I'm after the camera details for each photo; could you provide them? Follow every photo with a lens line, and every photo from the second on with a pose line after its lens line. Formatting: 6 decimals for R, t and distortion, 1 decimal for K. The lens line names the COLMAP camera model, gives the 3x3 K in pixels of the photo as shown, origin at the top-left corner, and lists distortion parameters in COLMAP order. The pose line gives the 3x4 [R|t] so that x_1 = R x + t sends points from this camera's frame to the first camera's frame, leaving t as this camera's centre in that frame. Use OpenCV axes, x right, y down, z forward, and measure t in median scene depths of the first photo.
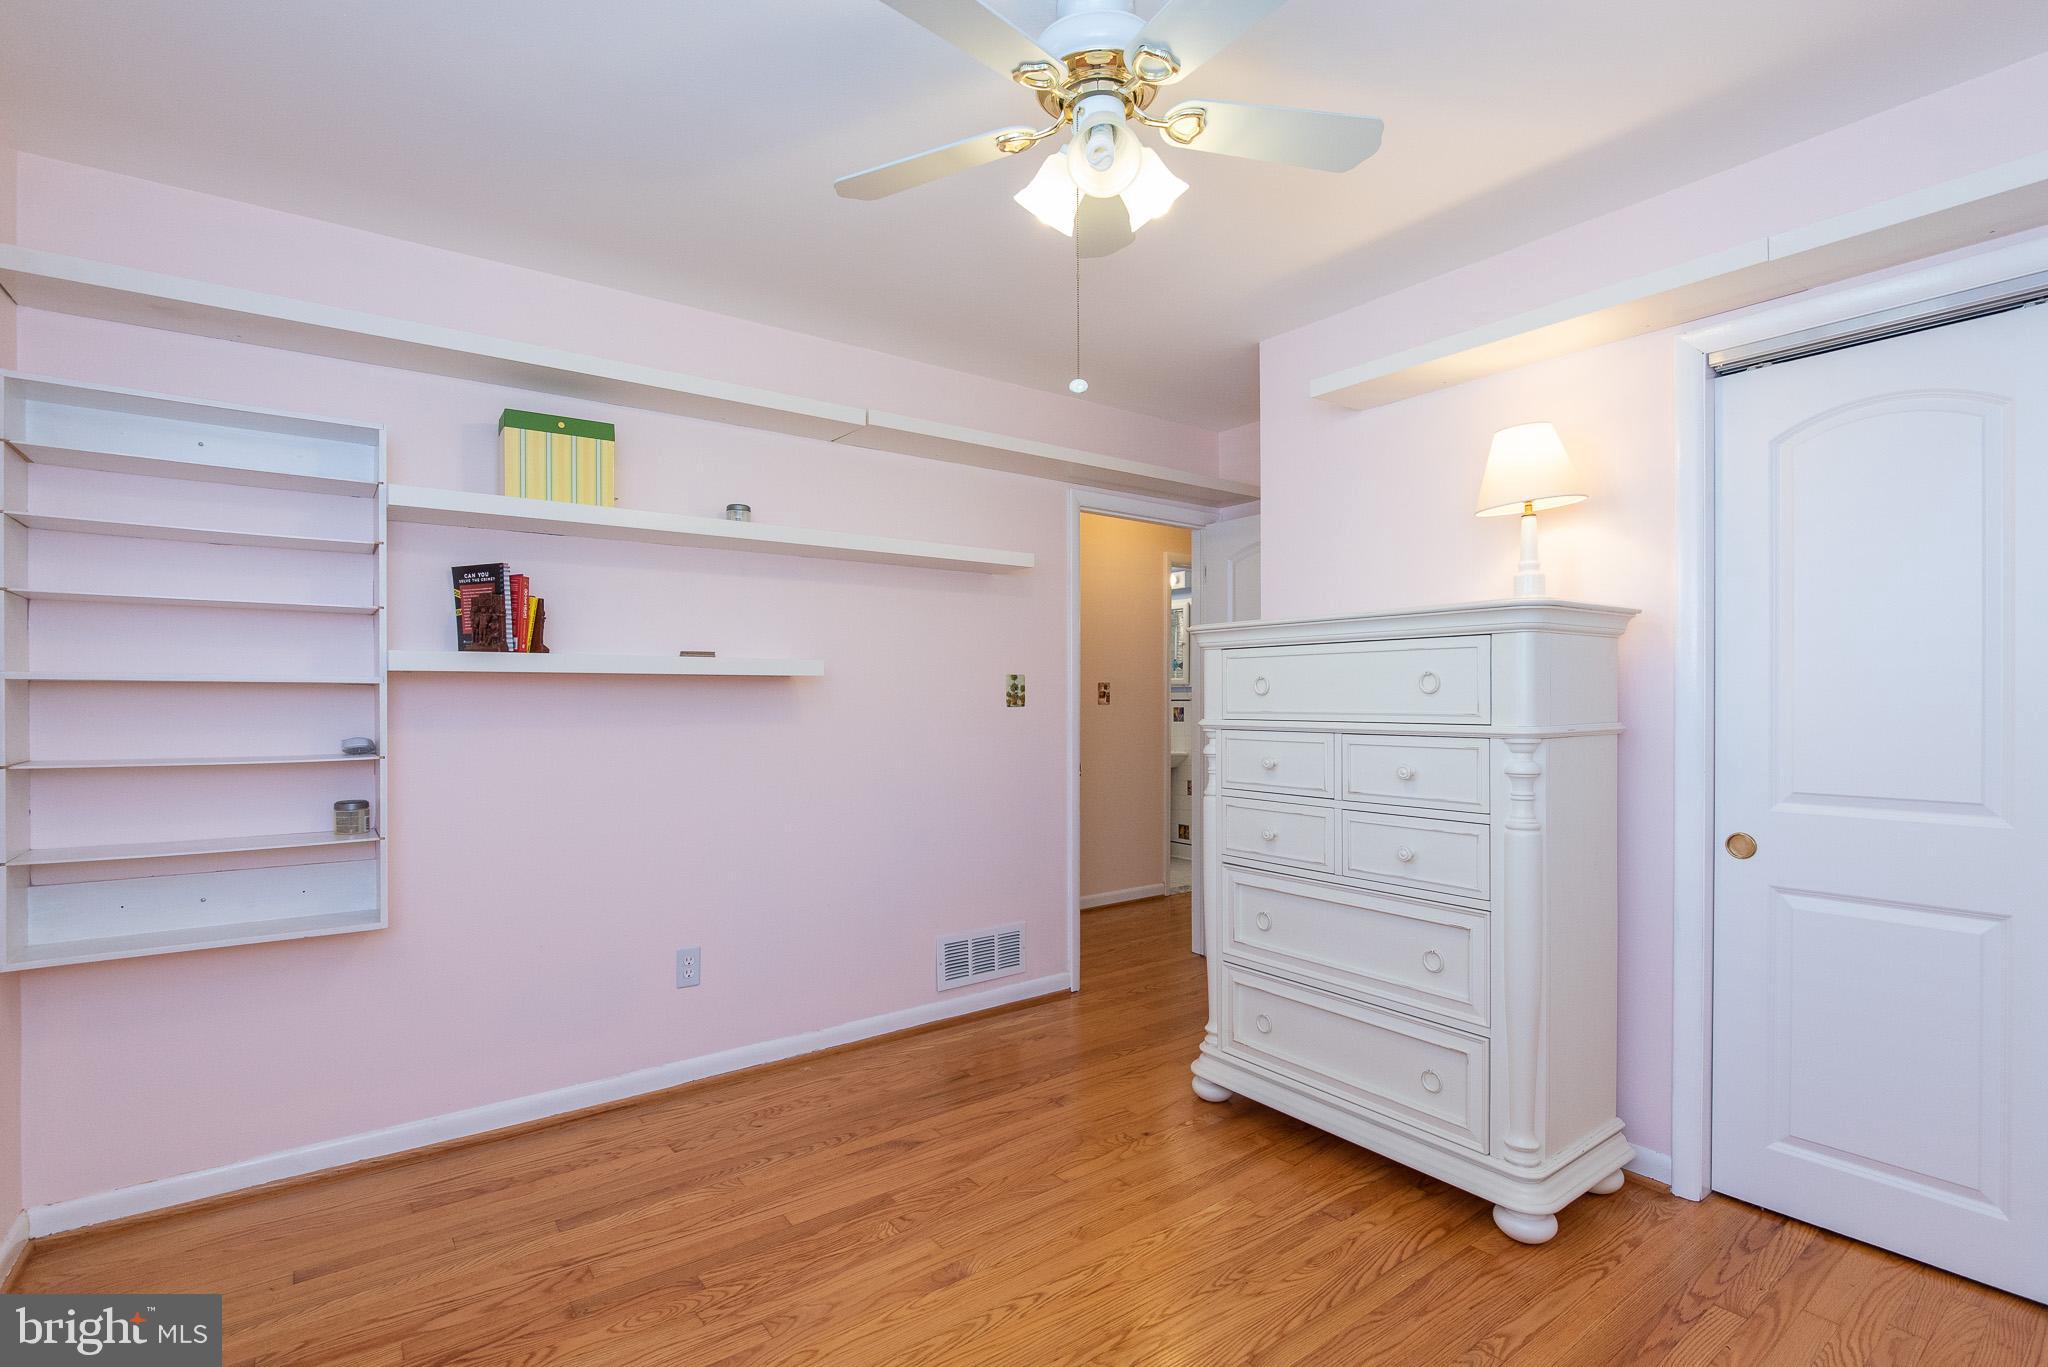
lens RADIAL K [[944.4, 0, 1030.6], [0, 944.4, 680.6], [0, 0, 1]] dist [-0.010739, 0.000356]
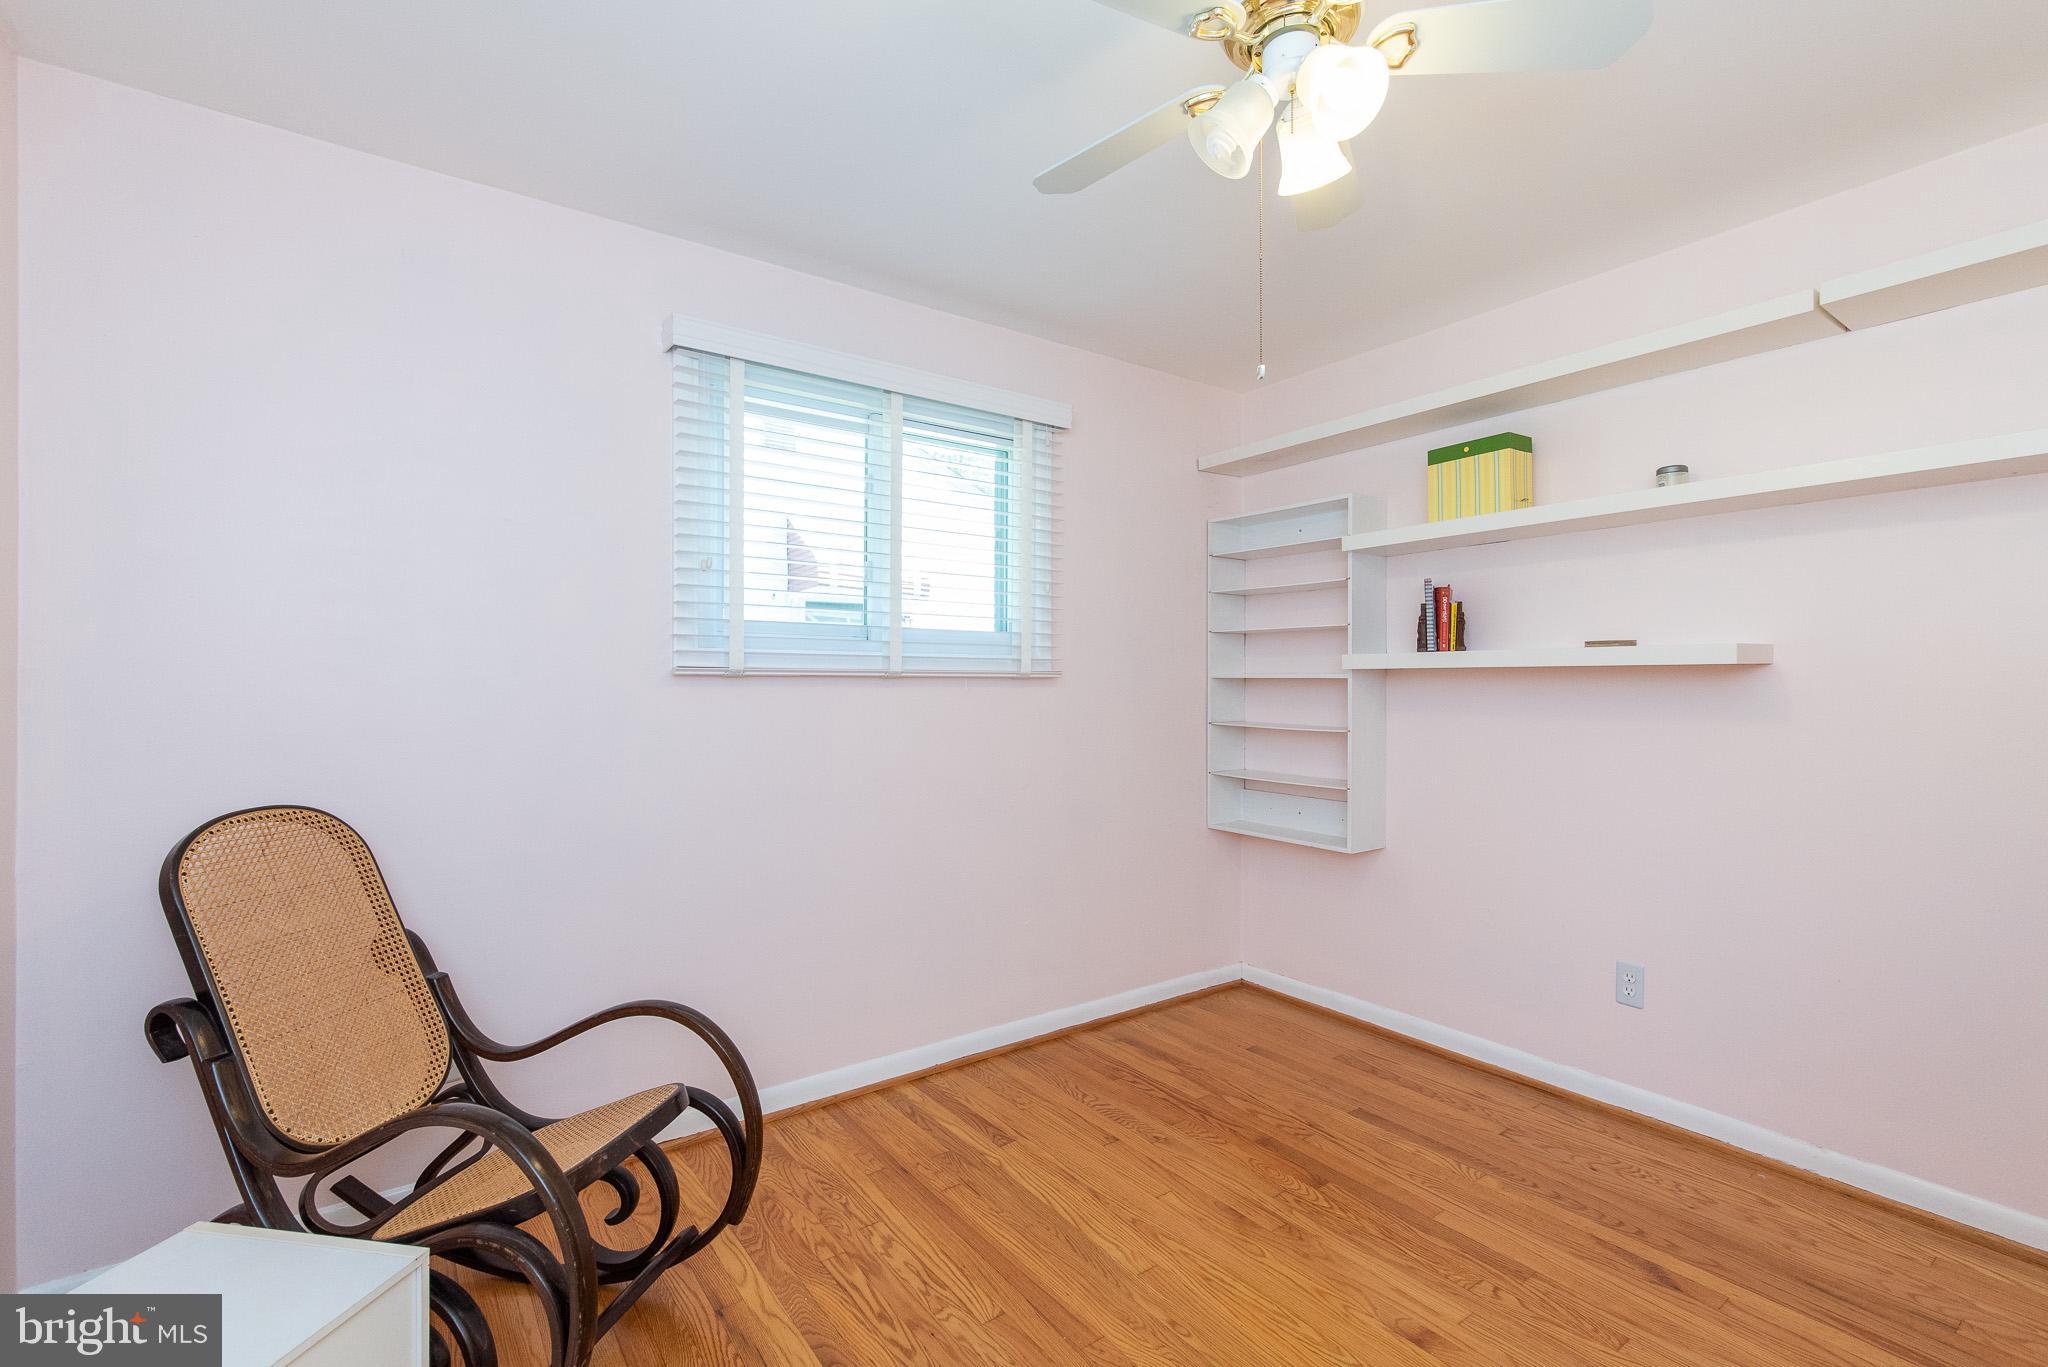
lens RADIAL K [[917.9, 0, 1044.7], [0, 917.9, 667.5], [0, 0, 1]] dist [0.011812, -0.000135]
pose [[-0.008214, -0.017834, -0.999807, 0.626298], [0.015842, 0.999713, -0.017963, 0.003320], [0.999841, -0.015987, -0.007929, 0.509062]]
